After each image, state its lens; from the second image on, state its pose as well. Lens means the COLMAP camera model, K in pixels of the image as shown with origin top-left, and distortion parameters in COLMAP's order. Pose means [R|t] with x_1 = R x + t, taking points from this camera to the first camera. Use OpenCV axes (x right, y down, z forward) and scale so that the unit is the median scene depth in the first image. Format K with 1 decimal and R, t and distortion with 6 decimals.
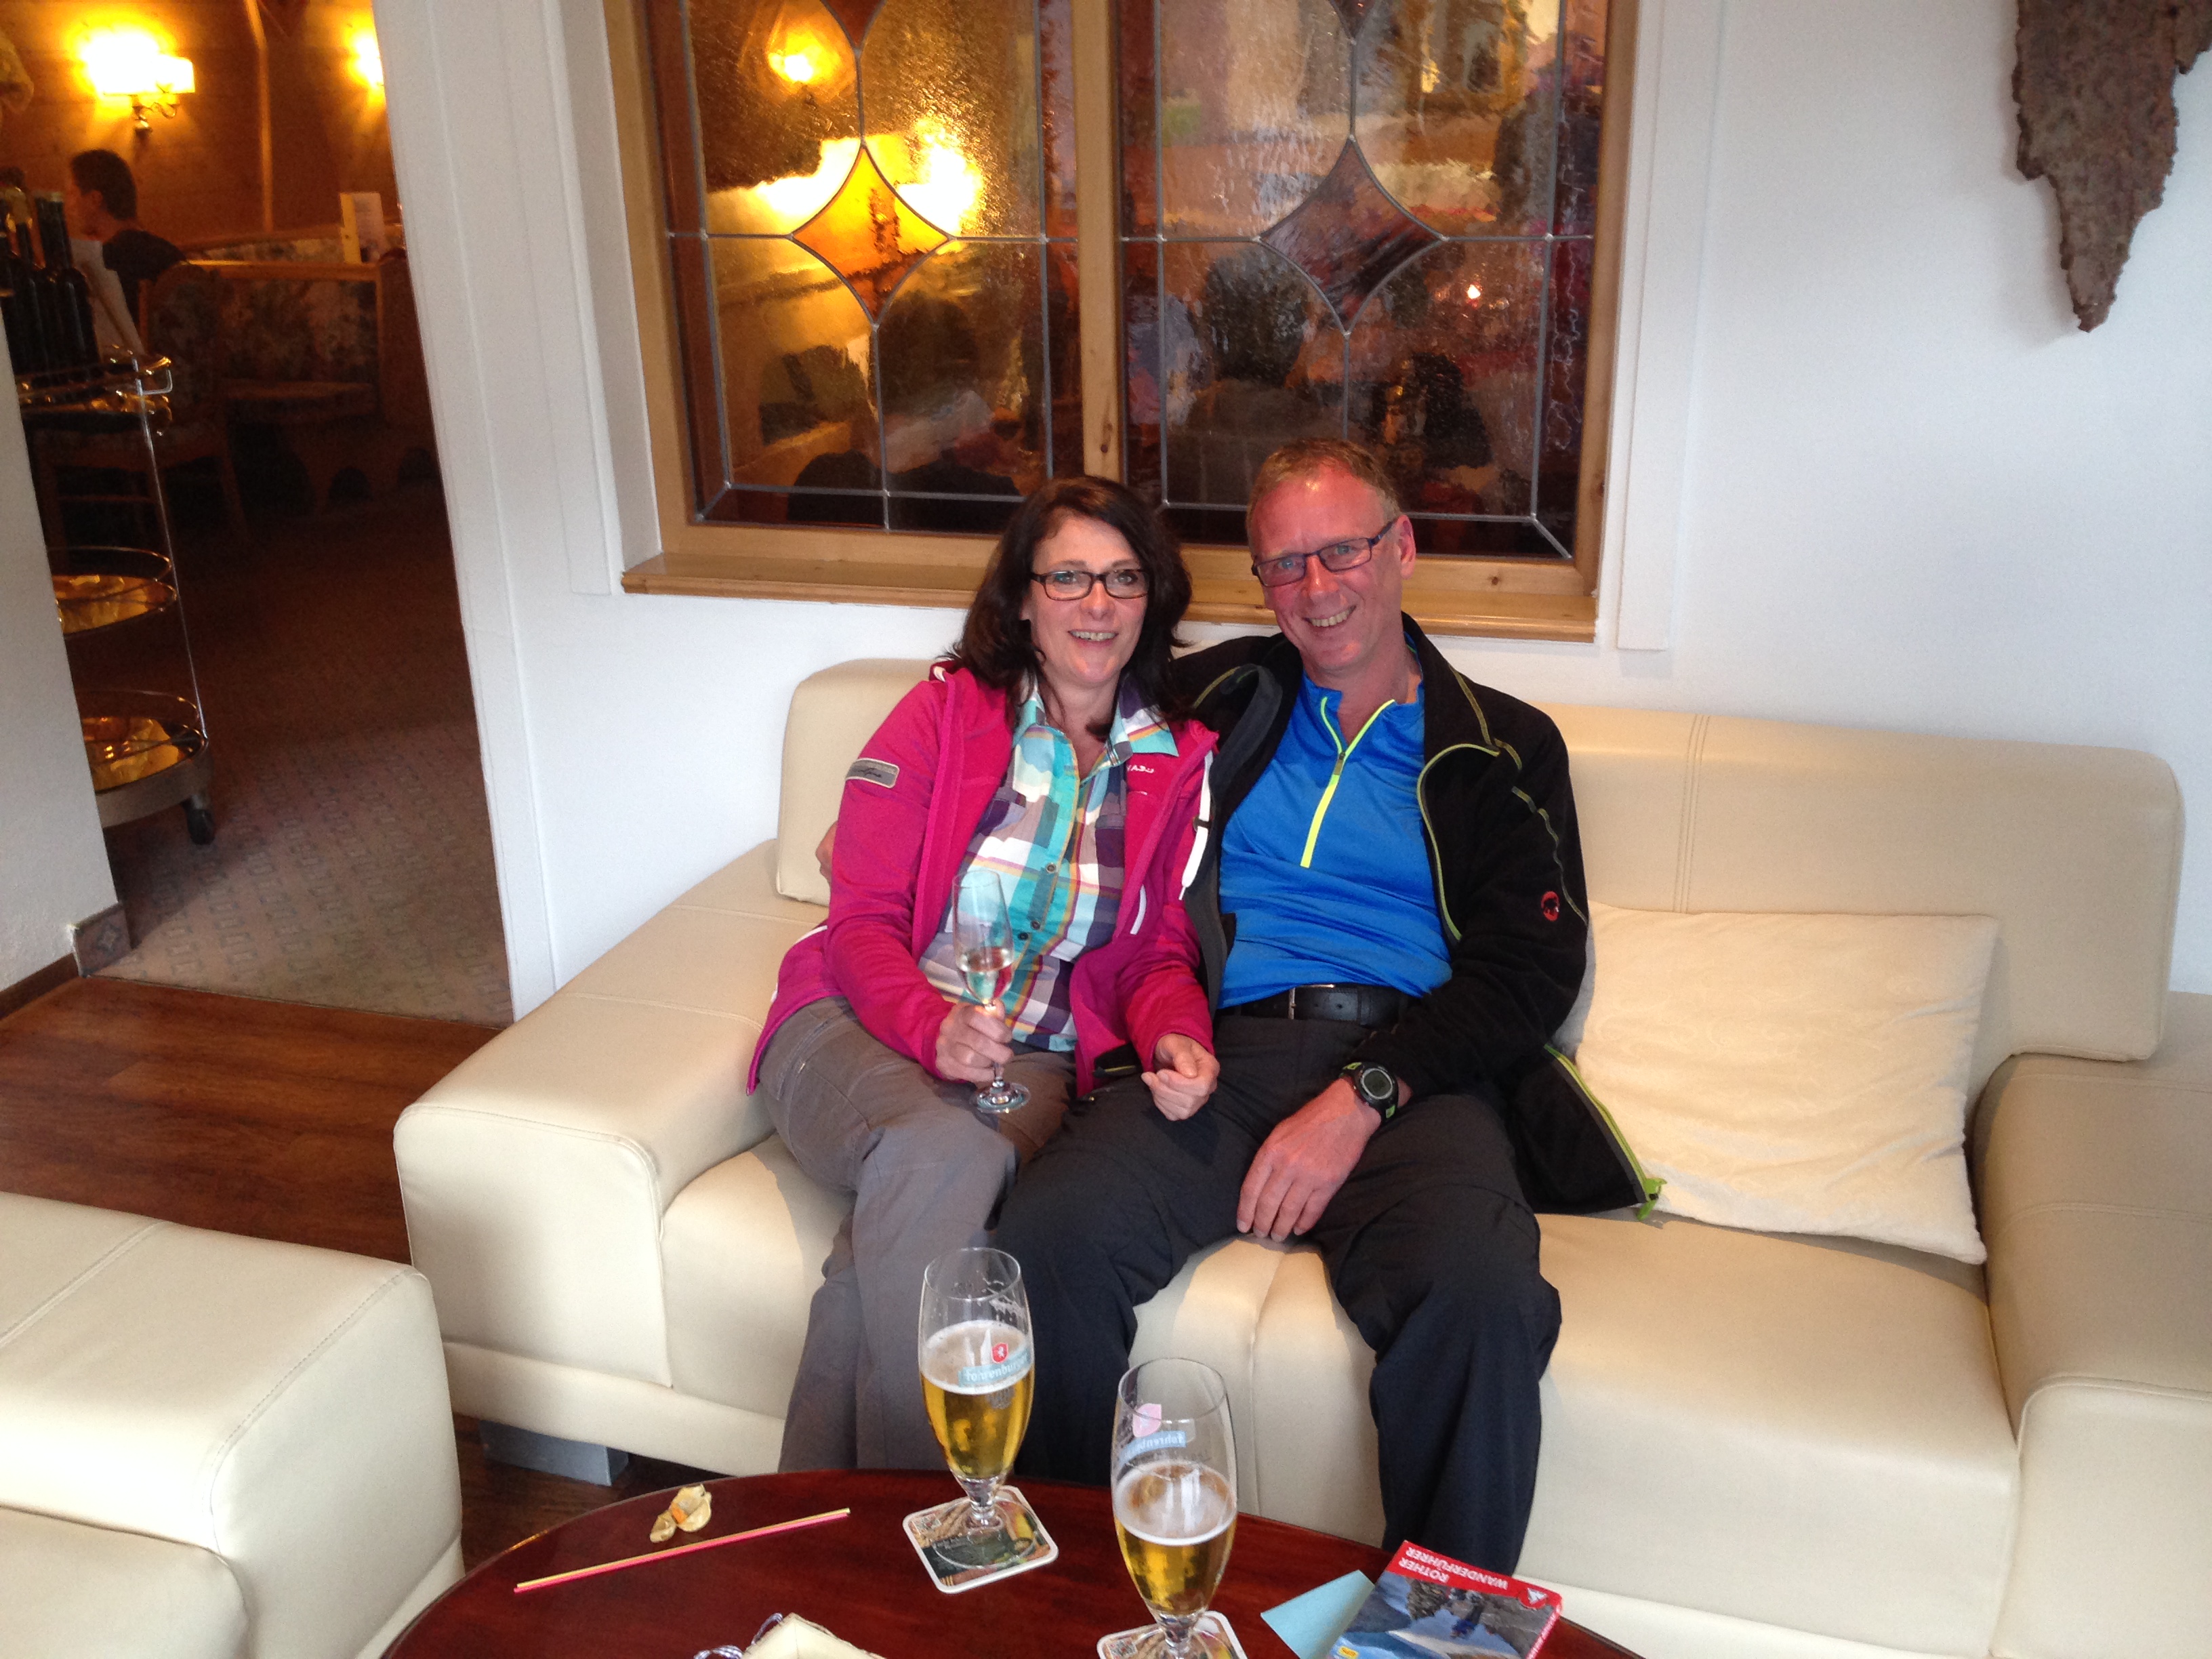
lens RADIAL K [[2078.2, 0, 1106.0], [0, 2078.2, 829.5], [0, 0, 1]] dist [0.057885, -0.133247]
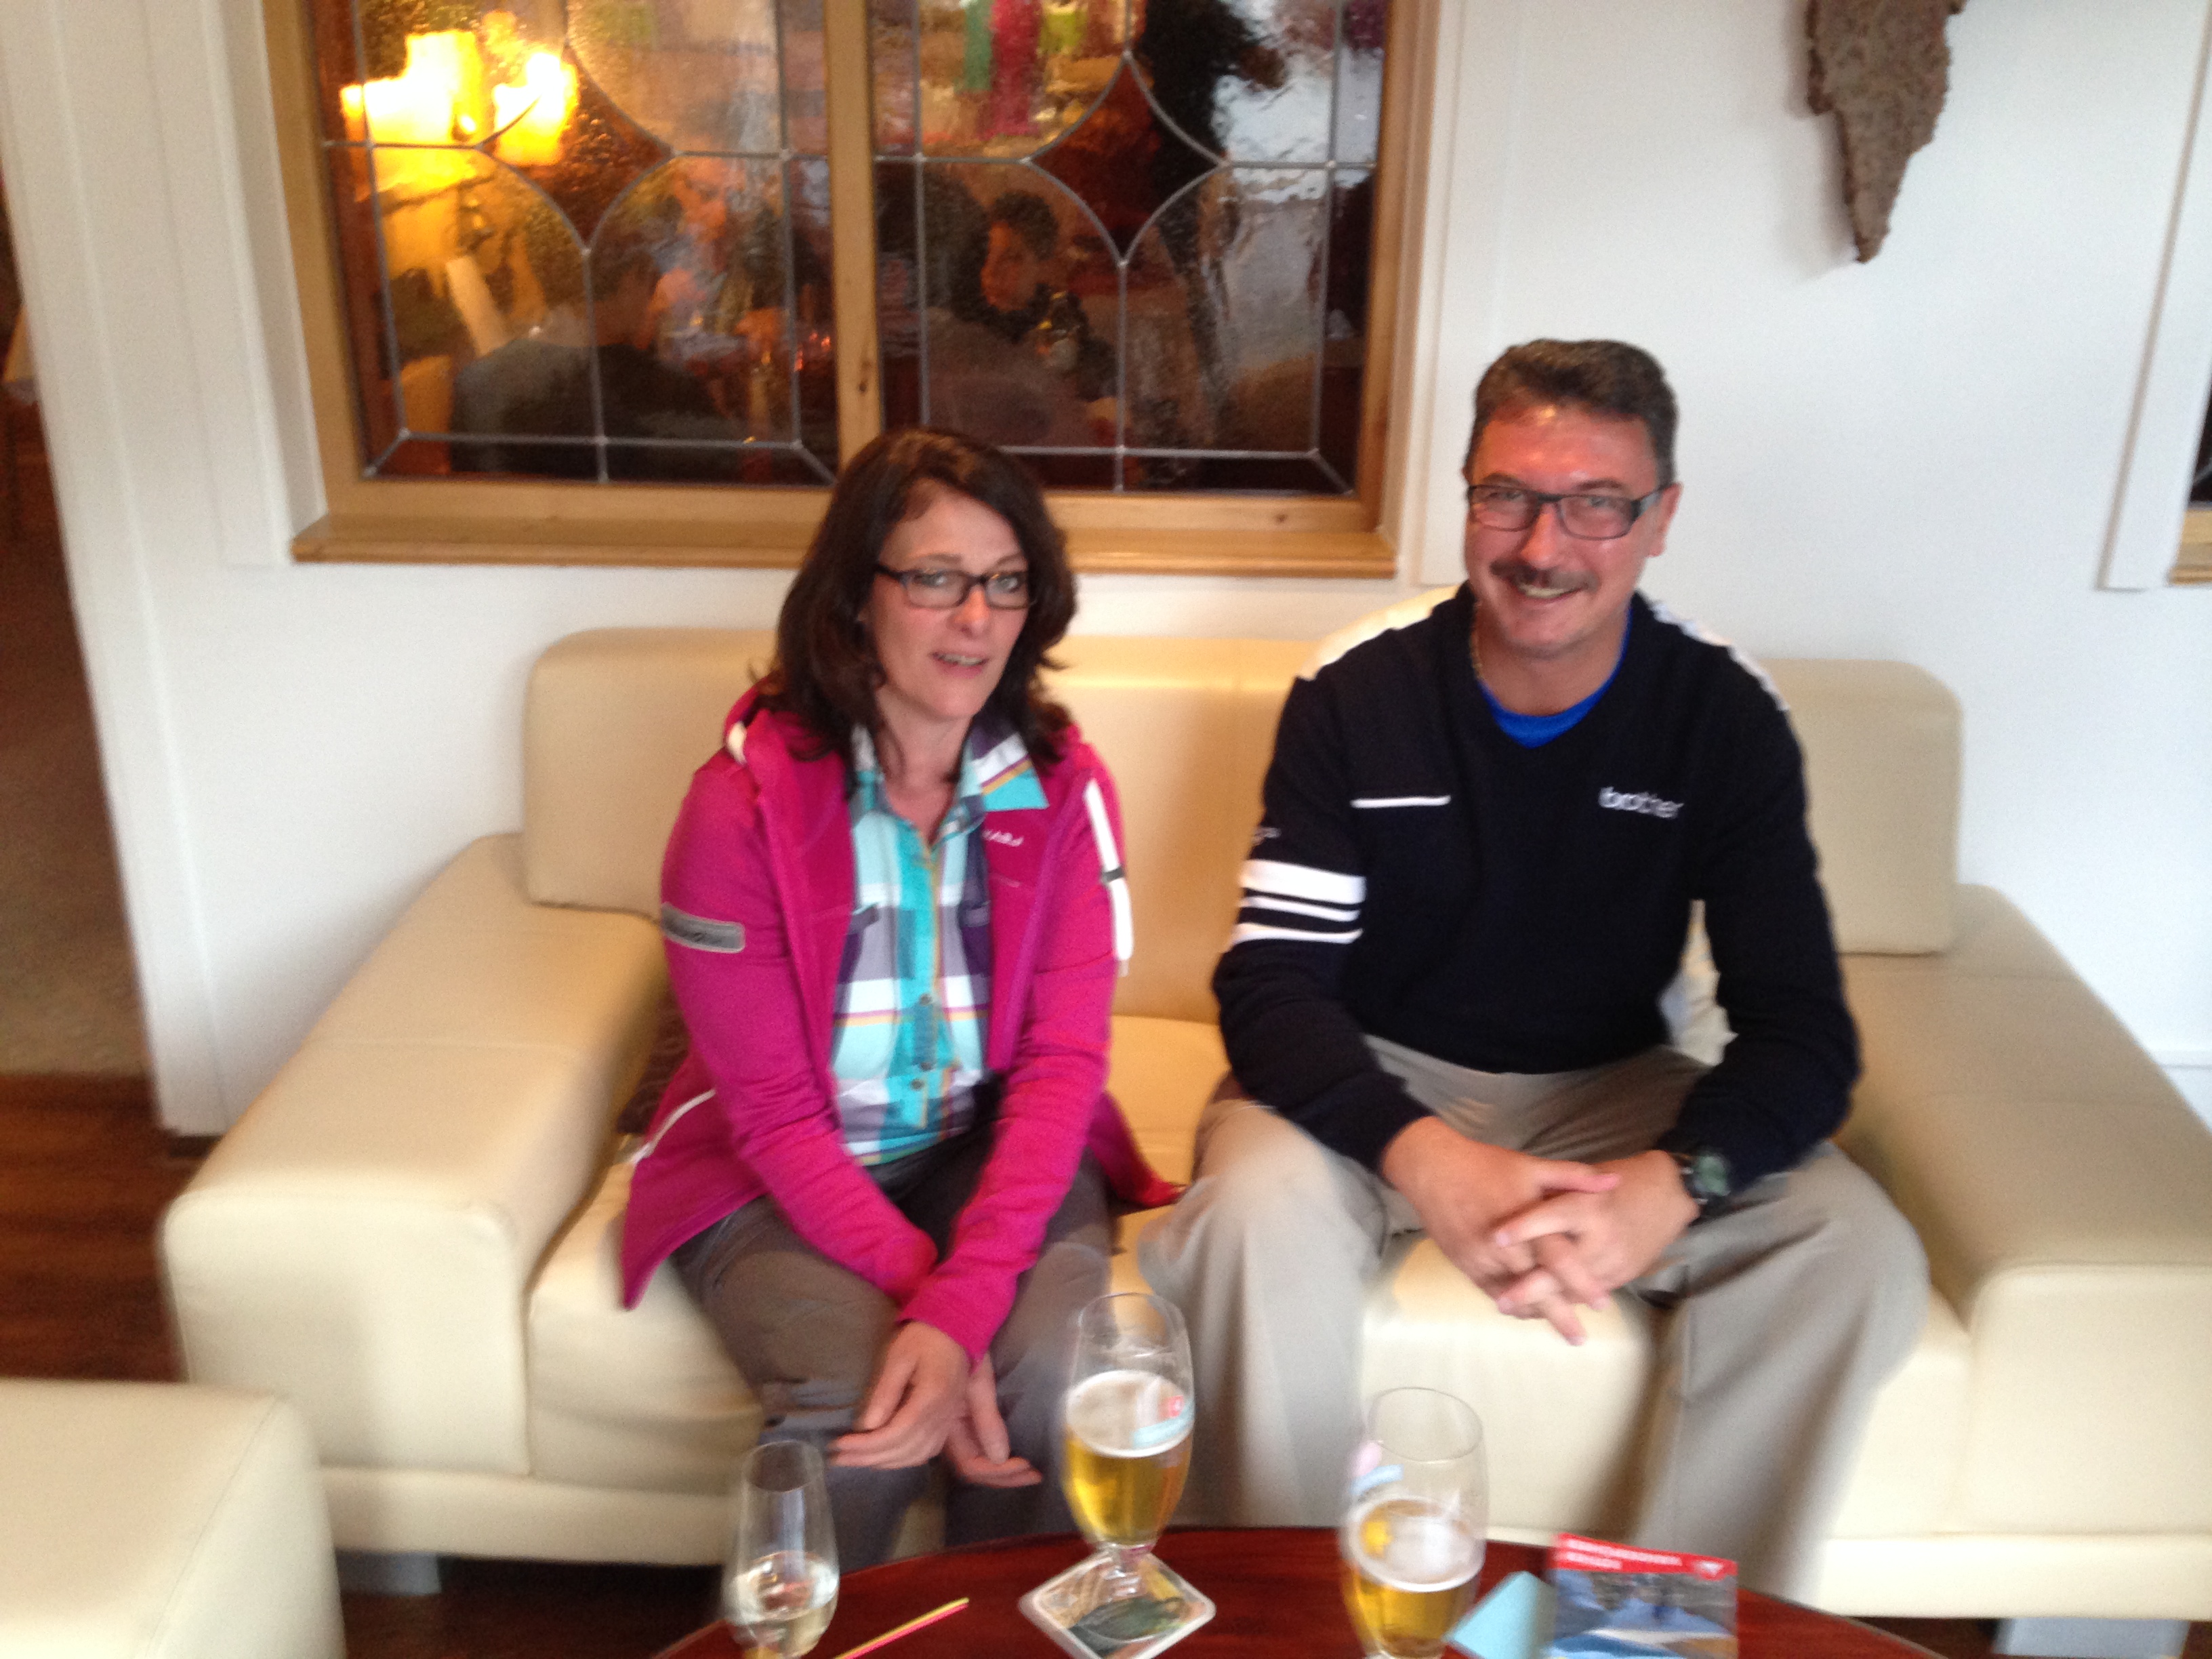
lens RADIAL K [[2078.2, 0, 1106.0], [0, 2078.2, 829.5], [0, 0, 1]] dist [0.057885, -0.133247]
pose [[0.956305, -0.073865, 0.282888, -0.212988], [0.064417, 0.997015, 0.042569, -0.025346], [-0.285188, -0.022486, 0.958208, 0.101376]]
